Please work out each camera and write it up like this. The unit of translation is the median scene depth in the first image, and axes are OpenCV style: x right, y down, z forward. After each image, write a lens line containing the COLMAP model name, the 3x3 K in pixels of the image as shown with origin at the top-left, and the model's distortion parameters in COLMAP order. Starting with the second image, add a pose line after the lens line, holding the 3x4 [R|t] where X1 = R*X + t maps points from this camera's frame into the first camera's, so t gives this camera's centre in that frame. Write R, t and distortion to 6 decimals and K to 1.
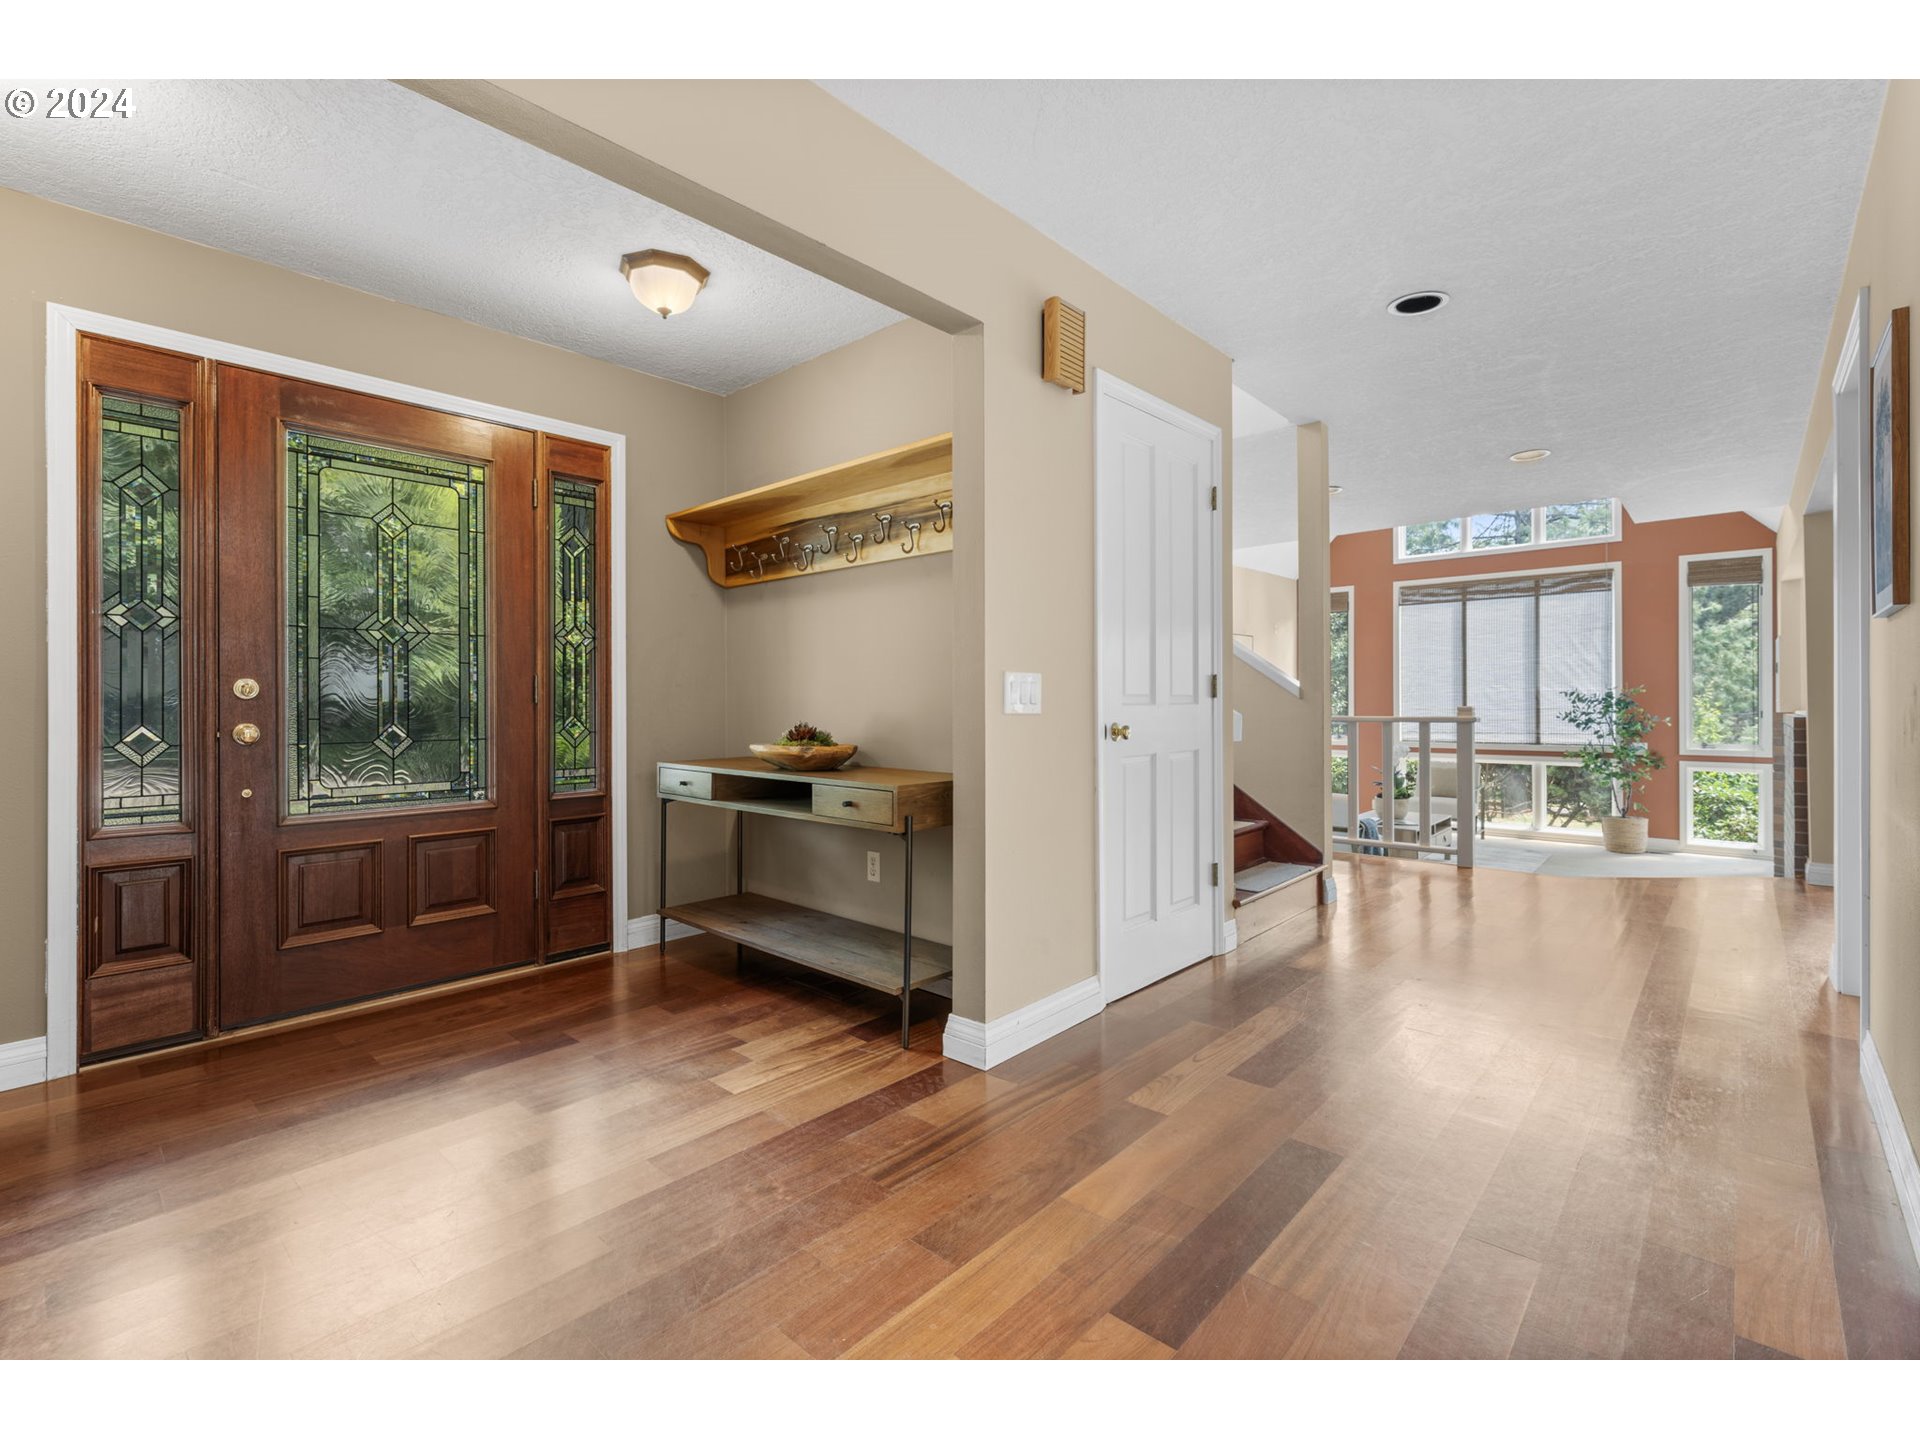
lens RADIAL K [[868.1, 0, 958.9], [0, 868.1, 703.7], [0, 0, 1]] dist [0.001812, 0.000515]
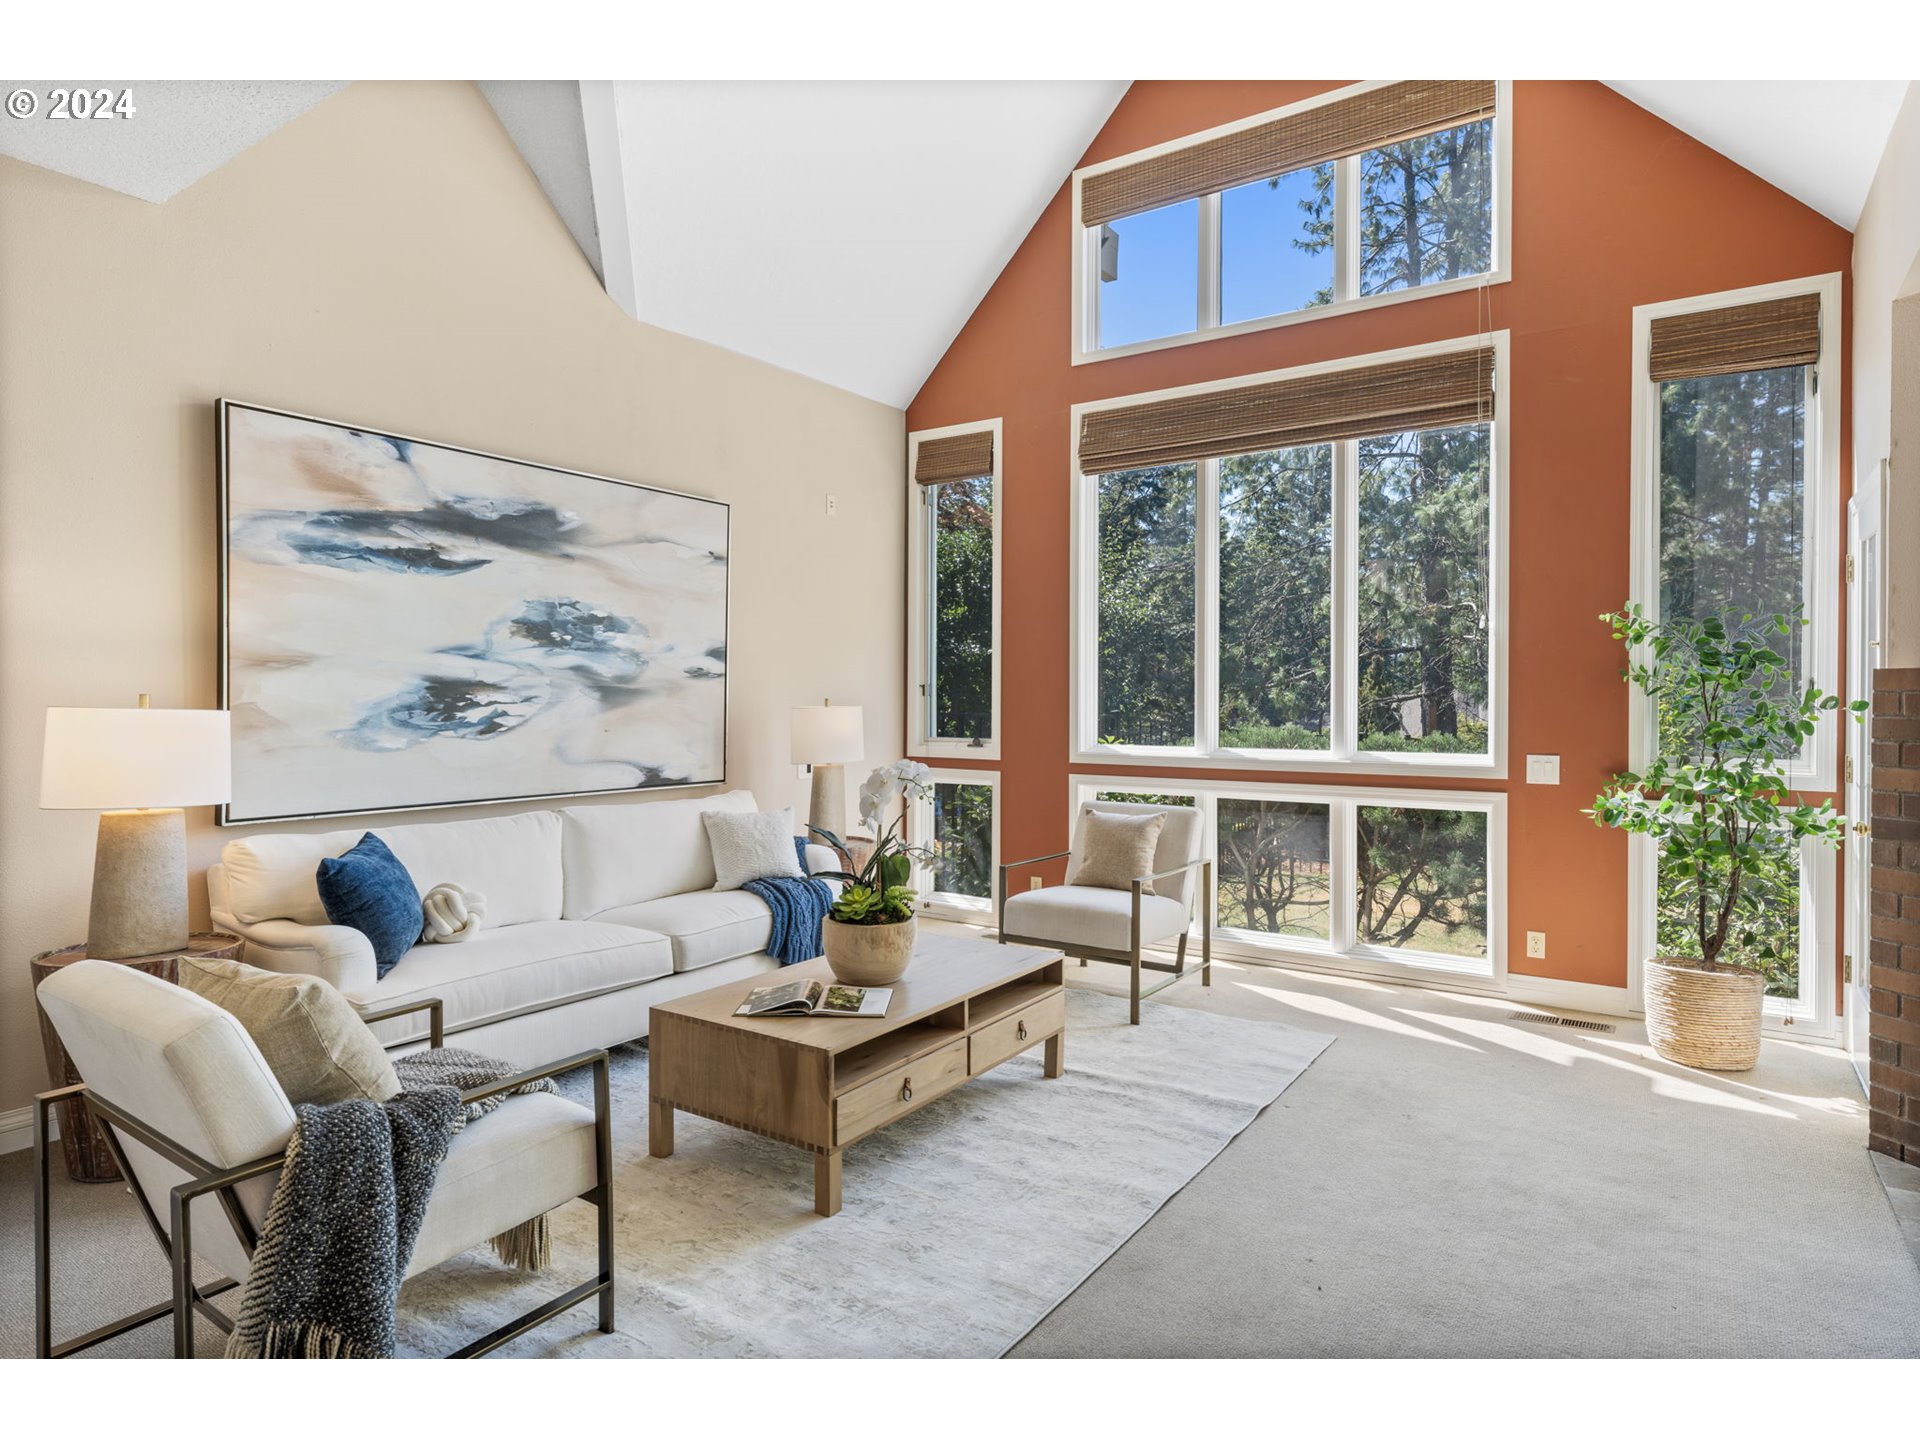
lens RADIAL K [[1074.0, 0, 961.3], [0, 1074.0, 710.3], [0, 0, 1]] dist [-0.001446, 0.000480]
pose [[0.990324, 0.013527, 0.138112, 0.422668], [-0.013225, 0.999908, -0.003102, 0.027679], [-0.138142, 0.001246, 0.990412, 0.512664]]
